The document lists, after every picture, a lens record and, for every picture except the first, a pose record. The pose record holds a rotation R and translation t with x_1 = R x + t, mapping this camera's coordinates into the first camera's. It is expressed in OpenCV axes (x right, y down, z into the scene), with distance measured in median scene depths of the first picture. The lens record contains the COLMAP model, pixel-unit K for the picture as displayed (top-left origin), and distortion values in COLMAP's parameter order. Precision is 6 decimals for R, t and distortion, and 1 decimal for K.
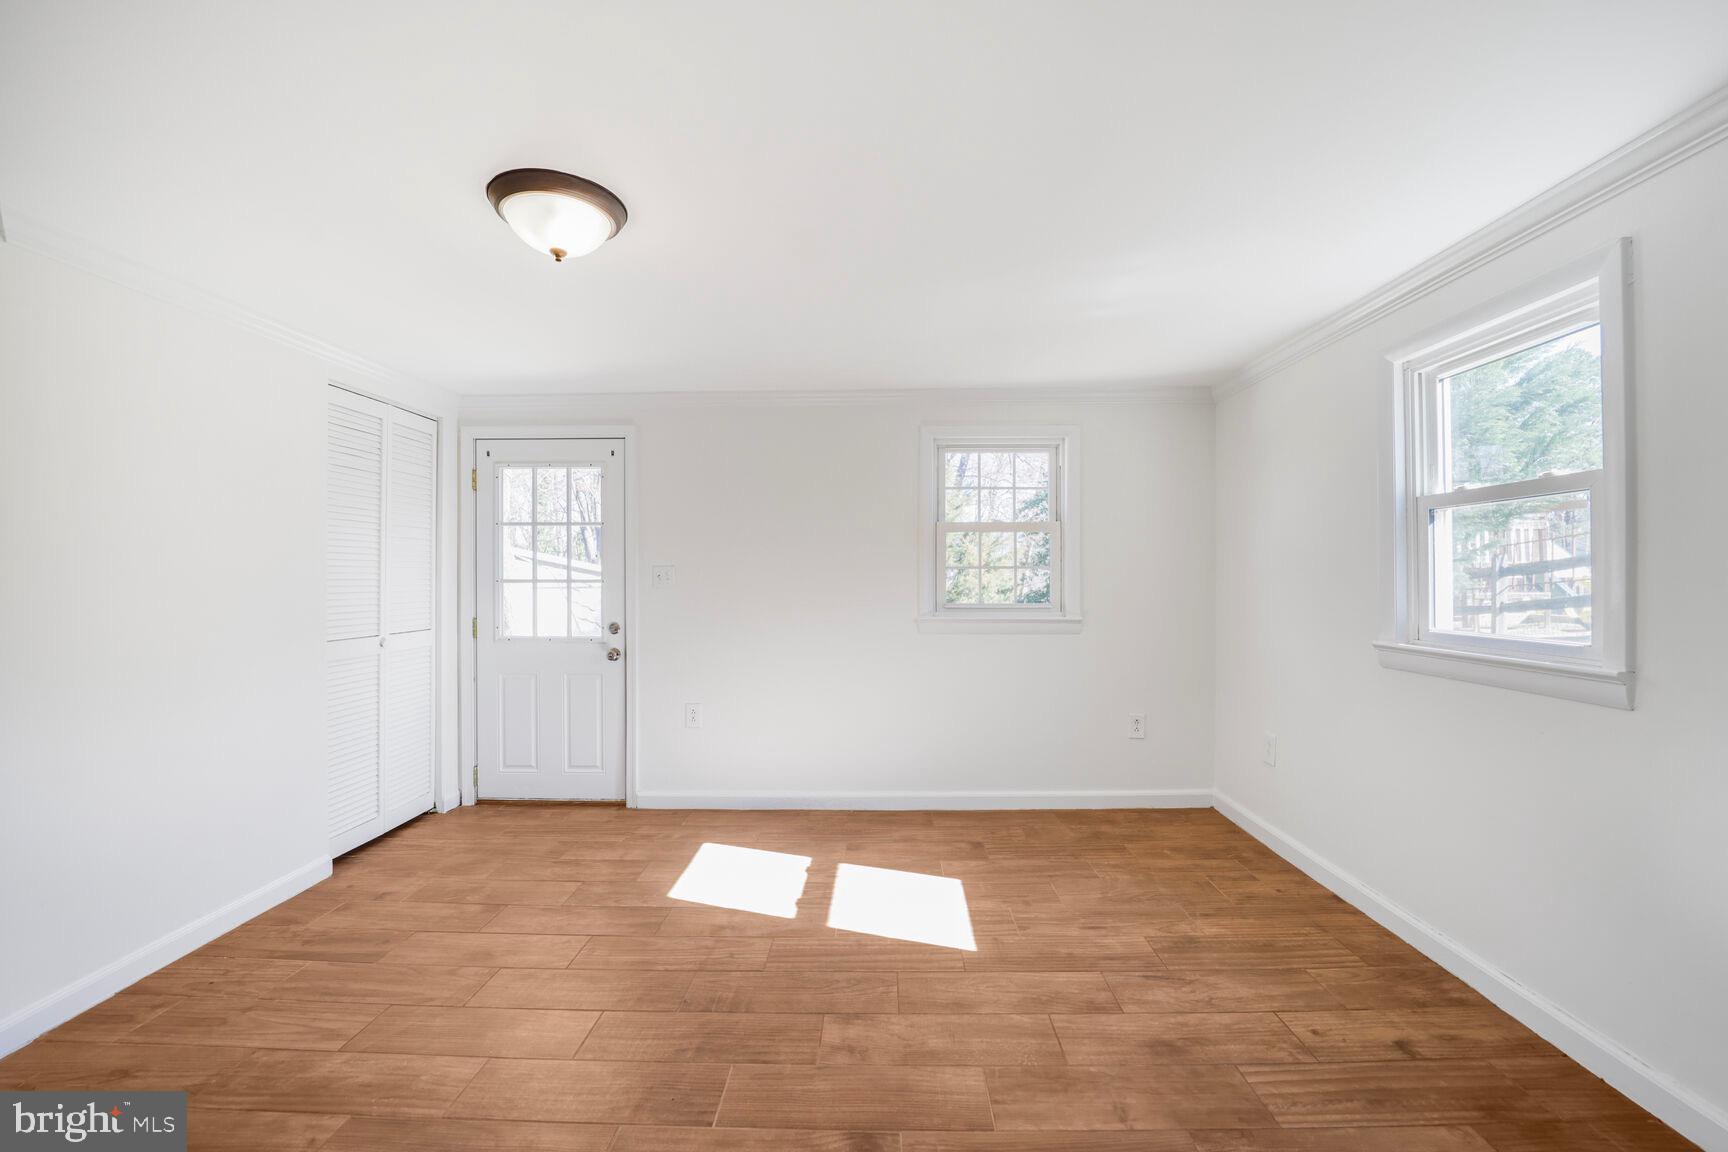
lens RADIAL K [[703.3, 0, 867.4], [0, 703.3, 580.3], [0, 0, 1]] dist [-0.016919, -0.000604]
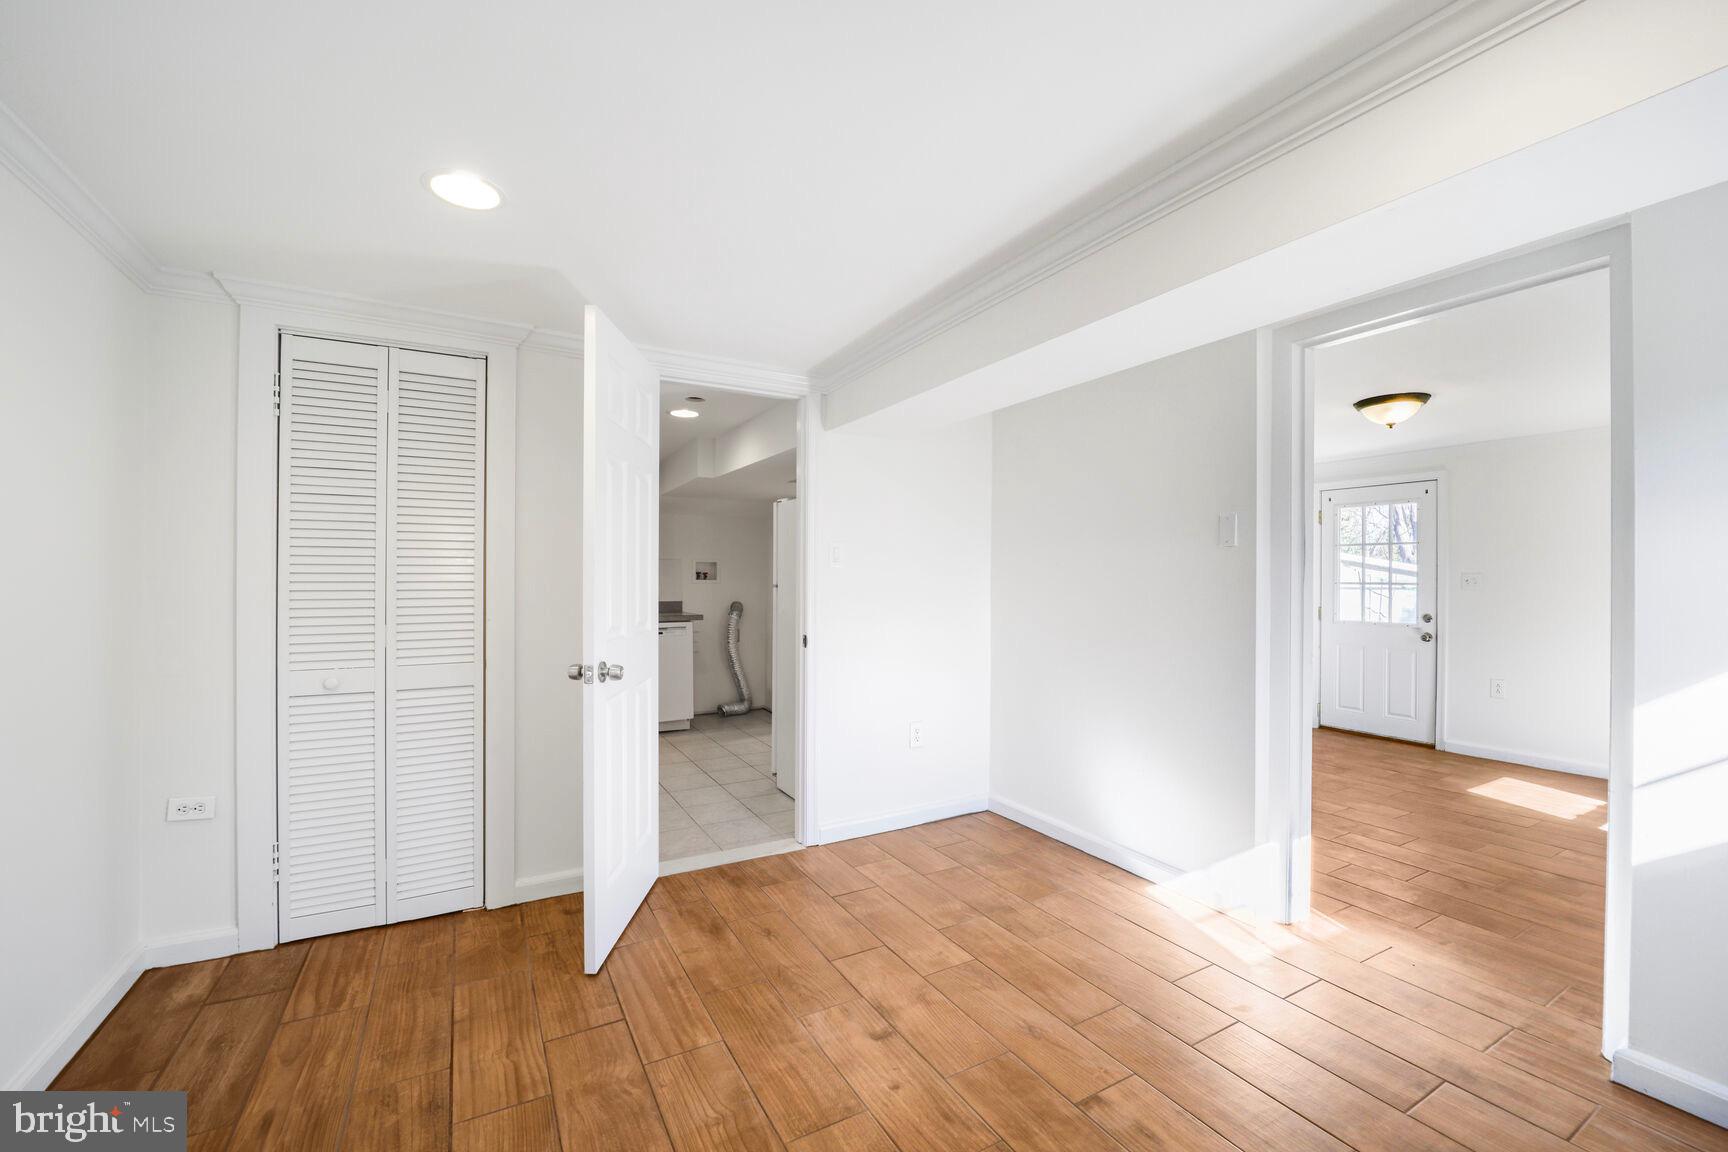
lens RADIAL K [[703.3, 0, 864.3], [0, 703.3, 580.6], [0, 0, 1]] dist [-0.016919, -0.000604]
pose [[0.510342, 0.008512, -0.859929, 0.249515], [-0.001875, 0.999960, 0.008785, -0.015396], [0.859969, -0.002871, 0.510337, -0.650114]]
